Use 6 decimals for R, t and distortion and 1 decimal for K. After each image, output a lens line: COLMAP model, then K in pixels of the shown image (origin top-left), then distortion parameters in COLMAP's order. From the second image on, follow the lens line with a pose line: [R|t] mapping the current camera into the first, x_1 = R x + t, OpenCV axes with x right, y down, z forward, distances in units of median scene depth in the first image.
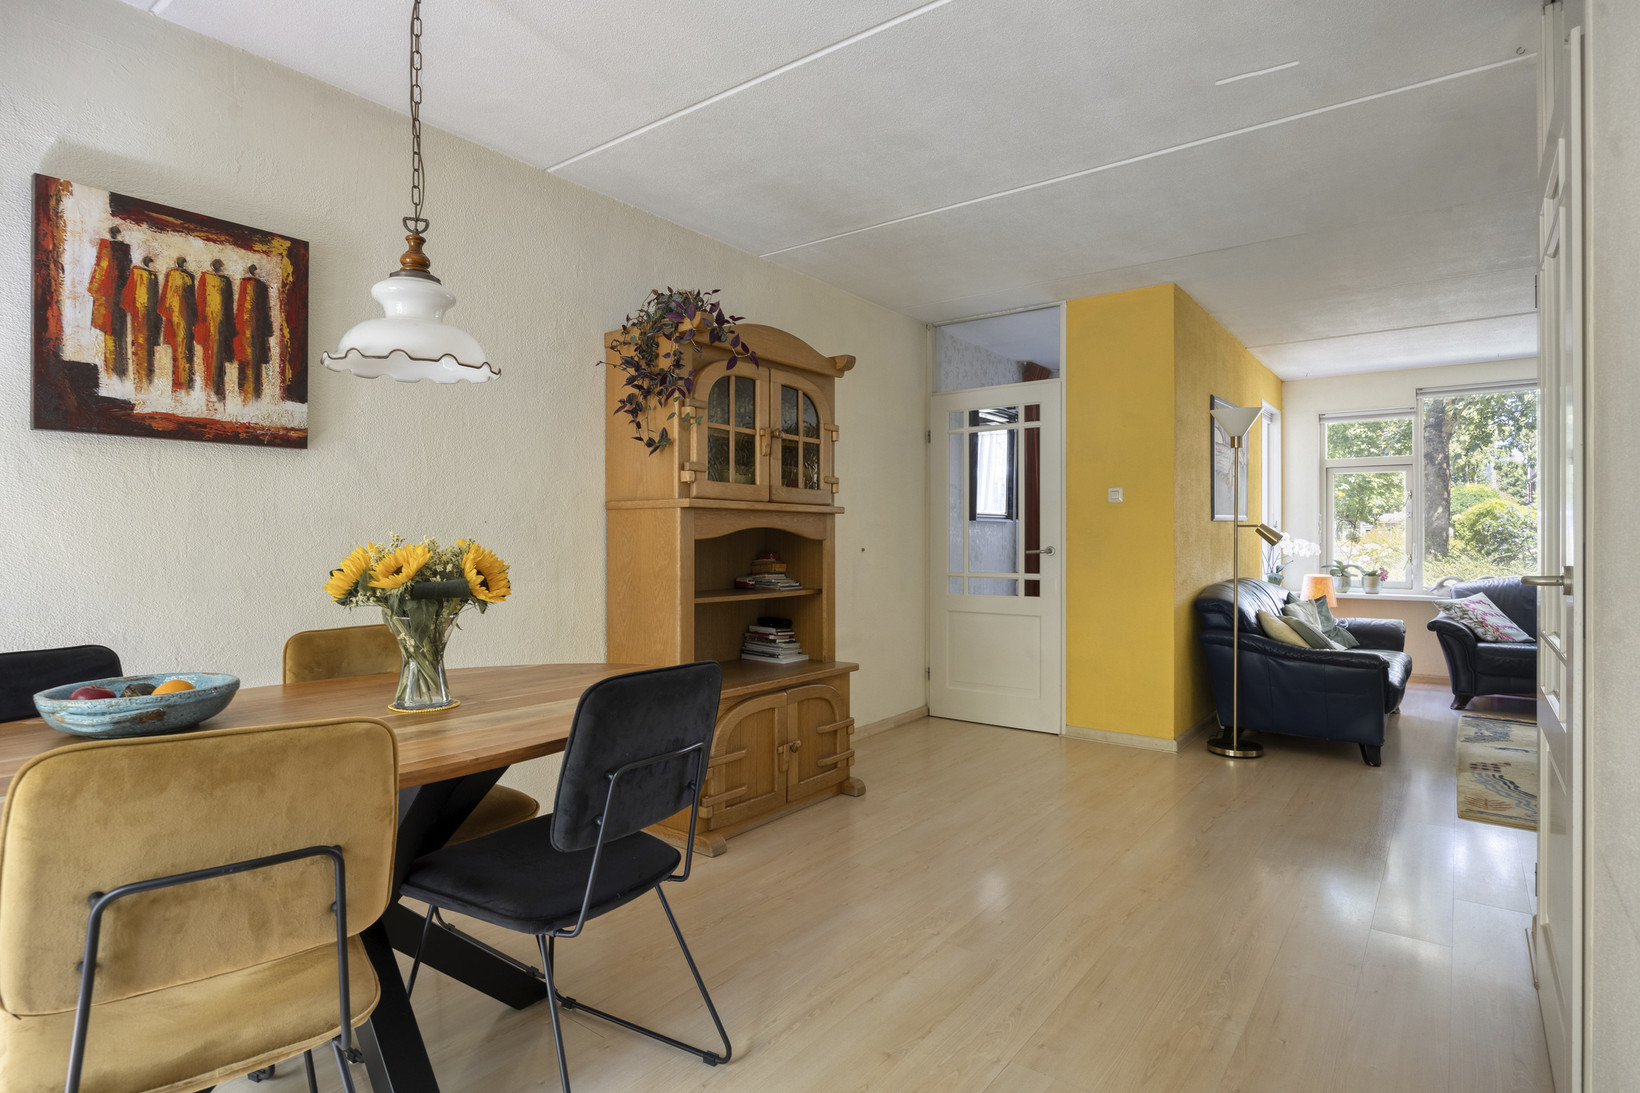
lens RADIAL K [[863.3, 0, 817.5], [0, 863.3, 539.9], [0, 0, 1]] dist [-0.004249, -0.000567]
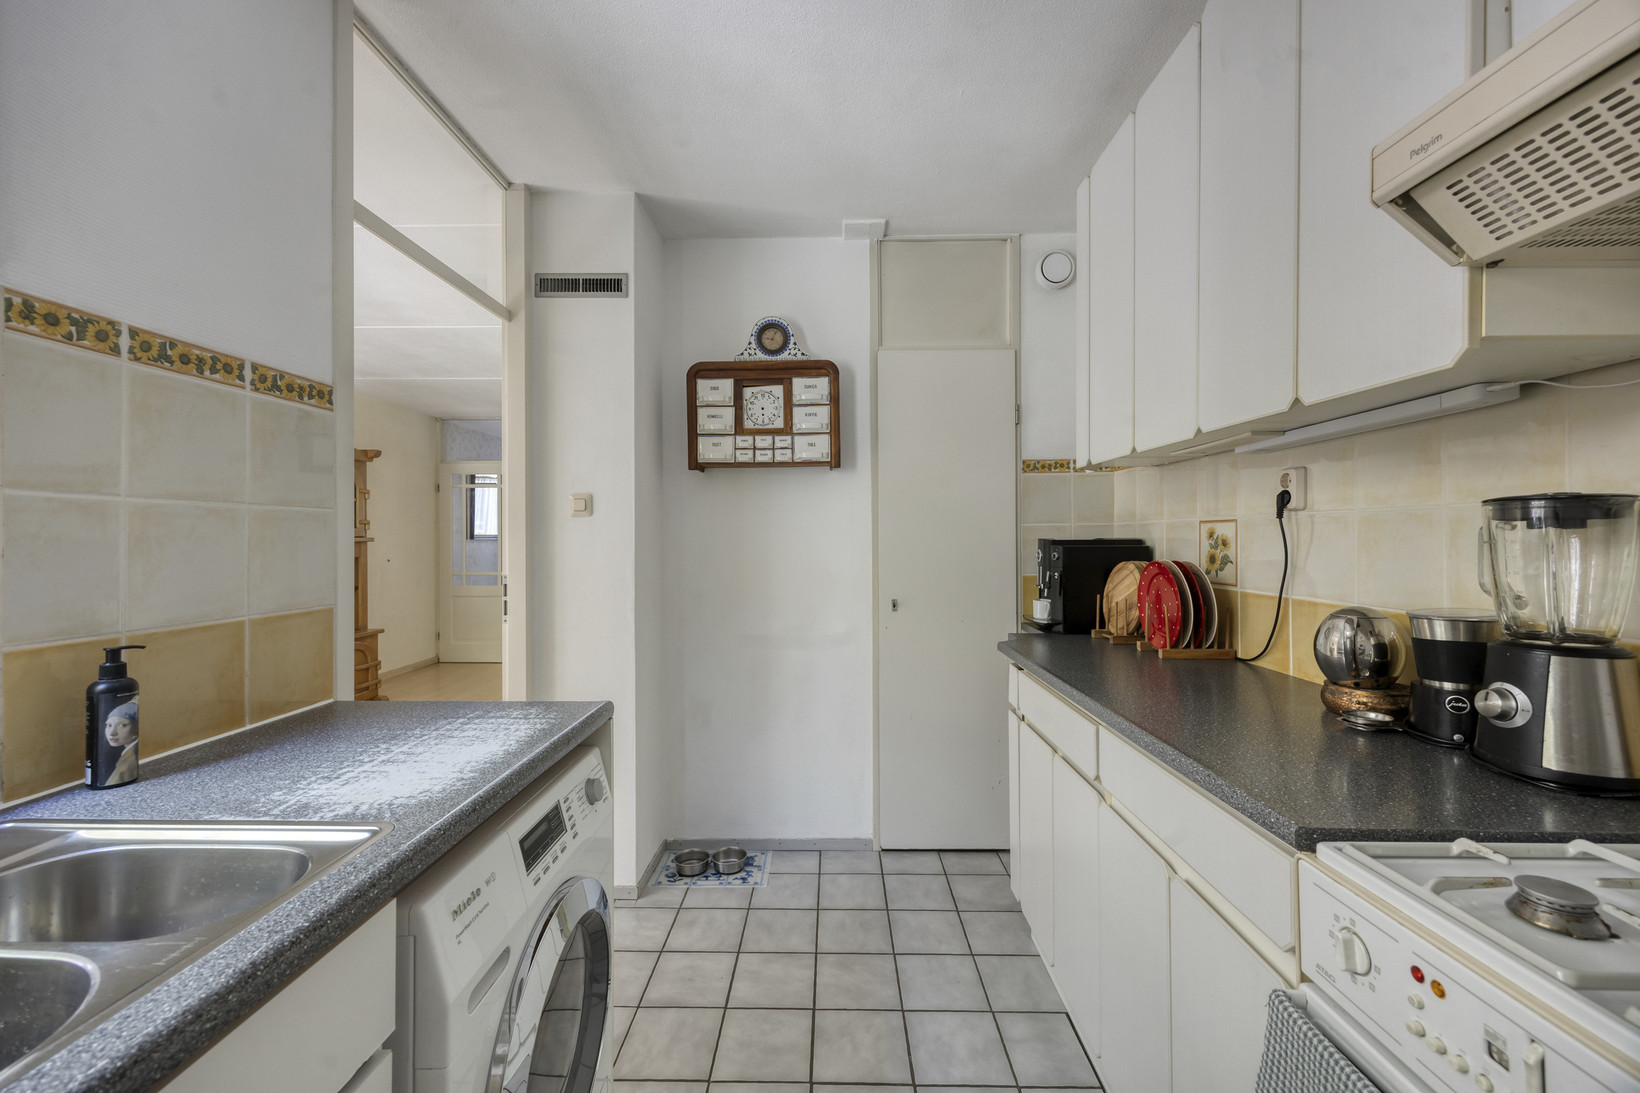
lens RADIAL K [[663.3, 0, 818.4], [0, 663.3, 542.0], [0, 0, 1]] dist [-0.000380, 0.000301]
pose [[0.816448, -0.002416, 0.577413, -0.010098], [0.000805, 0.999995, 0.003046, -0.038505], [-0.577418, -0.002022, 0.816446, -0.693086]]
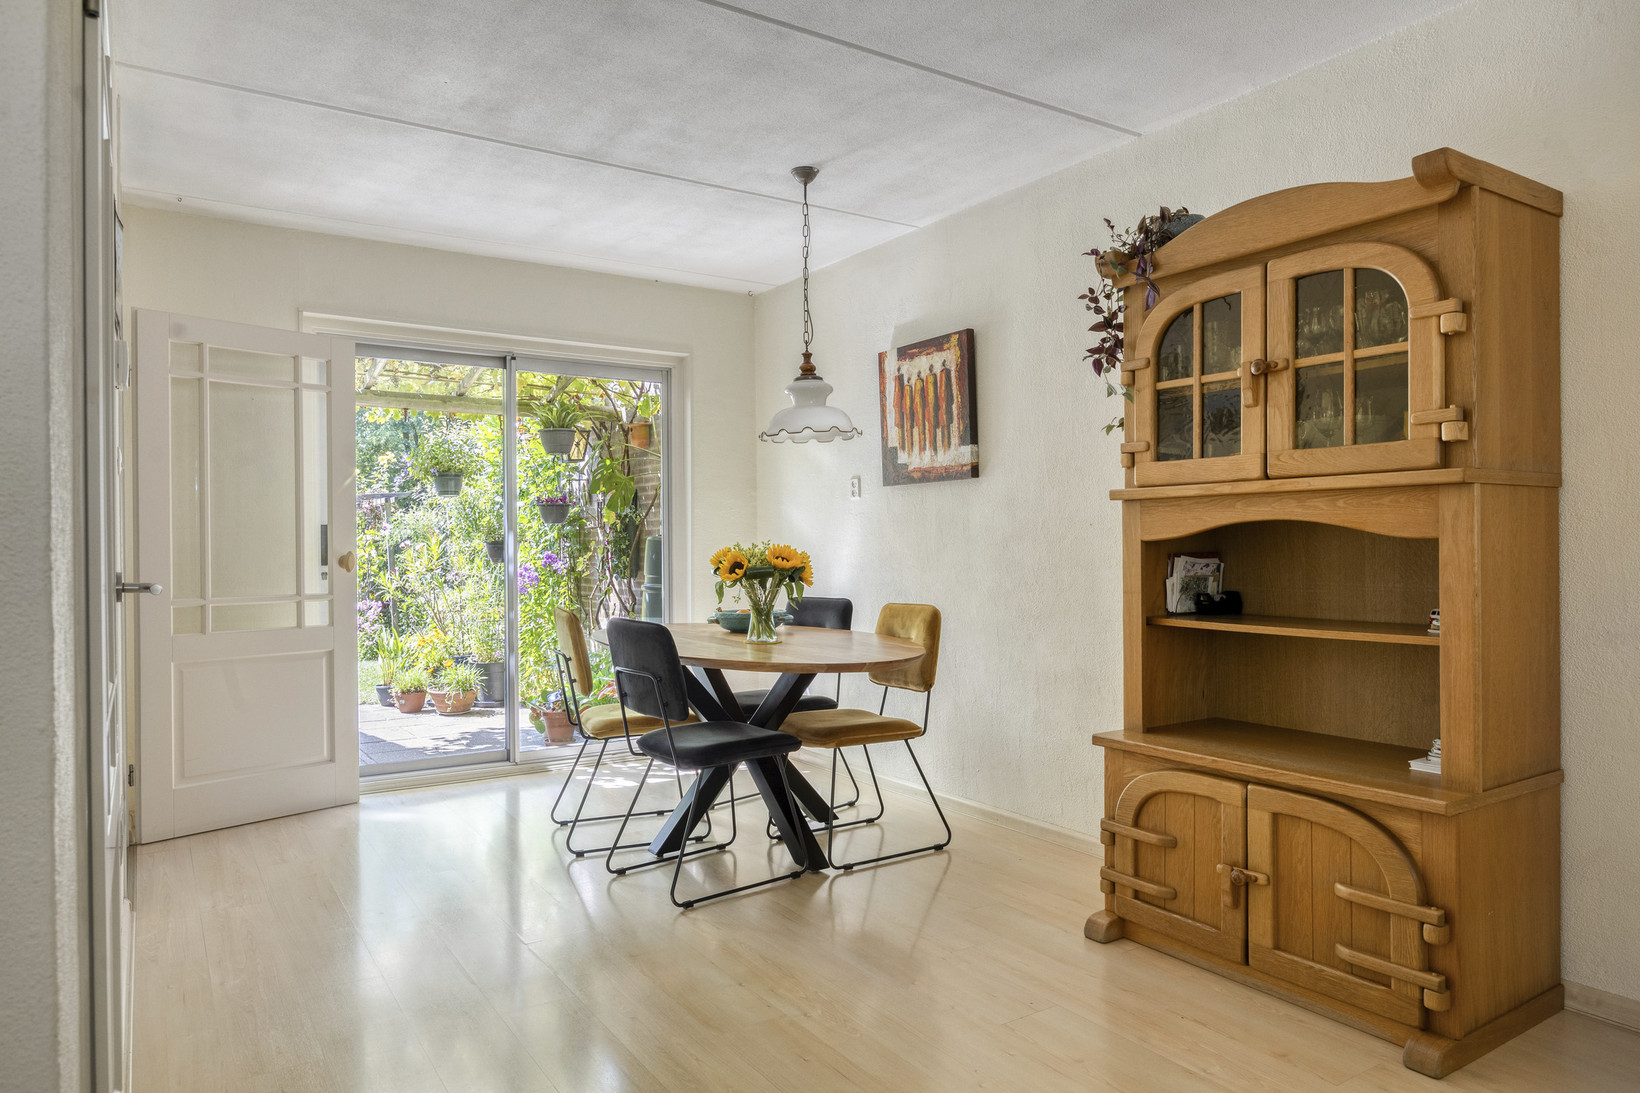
lens RADIAL K [[1051.0, 0, 820.2], [0, 1051.0, 552.7], [0, 0, 1]] dist [0.004870, 0.000400]
pose [[-0.344055, 0.010358, -0.938892, 0.838097], [0.010779, 0.999917, 0.007081, -0.000015], [0.938888, -0.007684, -0.344138, 1.052033]]
